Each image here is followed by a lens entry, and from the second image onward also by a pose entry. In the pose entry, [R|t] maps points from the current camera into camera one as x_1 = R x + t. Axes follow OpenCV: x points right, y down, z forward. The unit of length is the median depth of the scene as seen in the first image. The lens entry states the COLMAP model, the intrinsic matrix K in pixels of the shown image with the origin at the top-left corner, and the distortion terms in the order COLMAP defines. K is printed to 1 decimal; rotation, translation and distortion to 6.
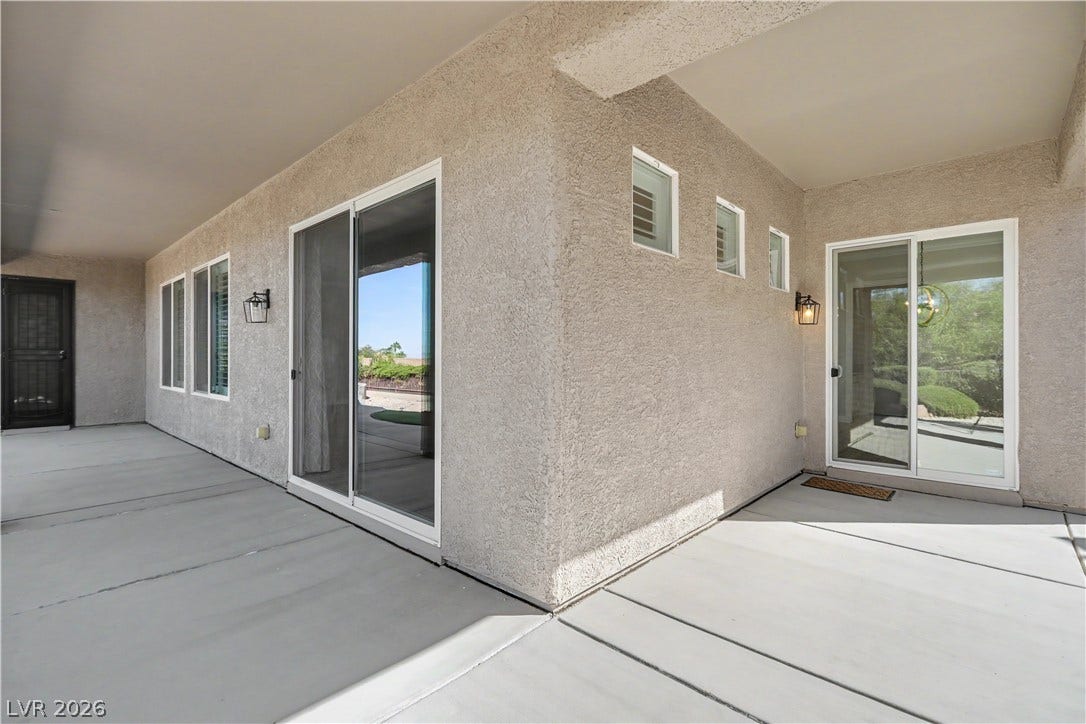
lens RADIAL K [[492.1, 0, 538.8], [0, 492.1, 359.9], [0, 0, 1]] dist [-0.004384, 0.001571]
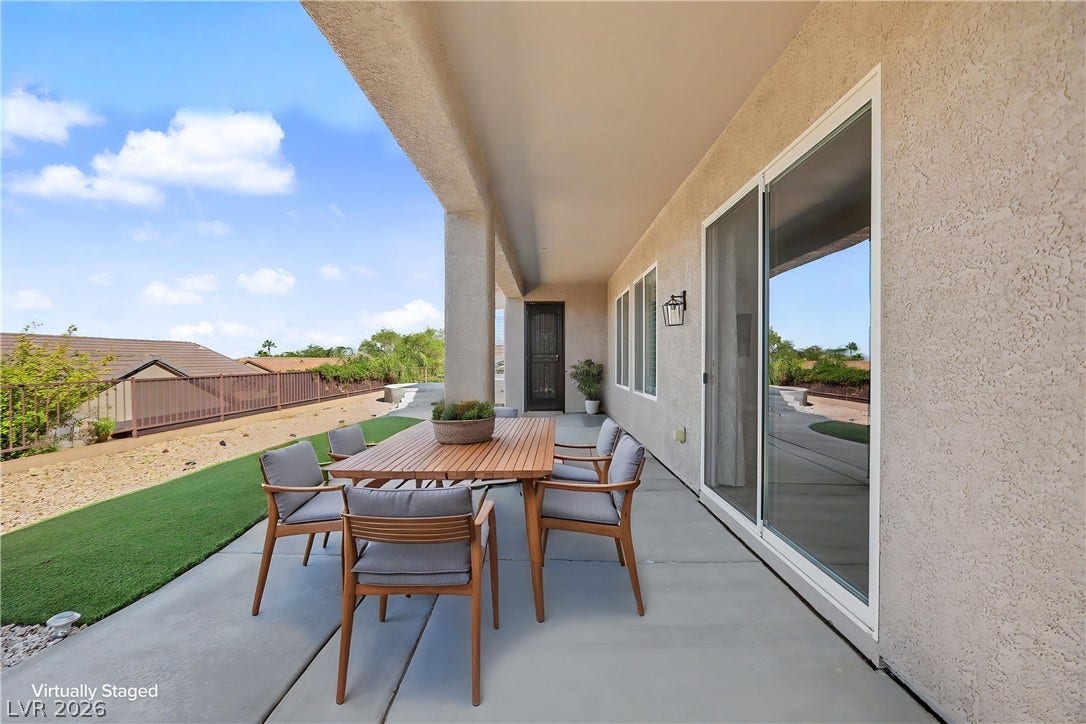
lens RADIAL K [[492.1, 0, 538.8], [0, 492.1, 359.9], [0, 0, 1]] dist [-0.004384, 0.001571]
pose [[0.660807, 0.000736, -0.750556, -0.001543], [-0.004685, 0.999984, -0.003144, -0.000720], [0.750542, 0.005594, 0.660800, 0.134058]]
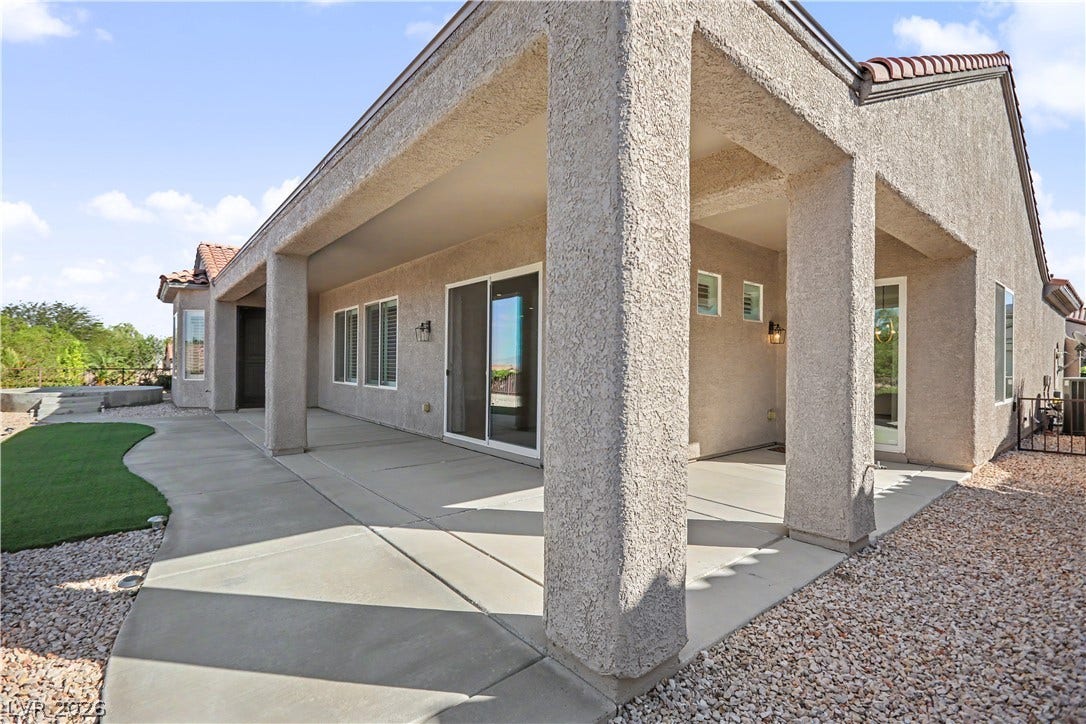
lens RADIAL K [[494.5, 0, 534.1], [0, 494.5, 364.5], [0, 0, 1]] dist [-0.003028, 0.000277]
pose [[0.989923, 0.009997, -0.141251, 0.034252], [-0.010563, 0.999939, -0.003261, 0.004113], [0.141210, 0.004721, 0.989968, -0.631918]]
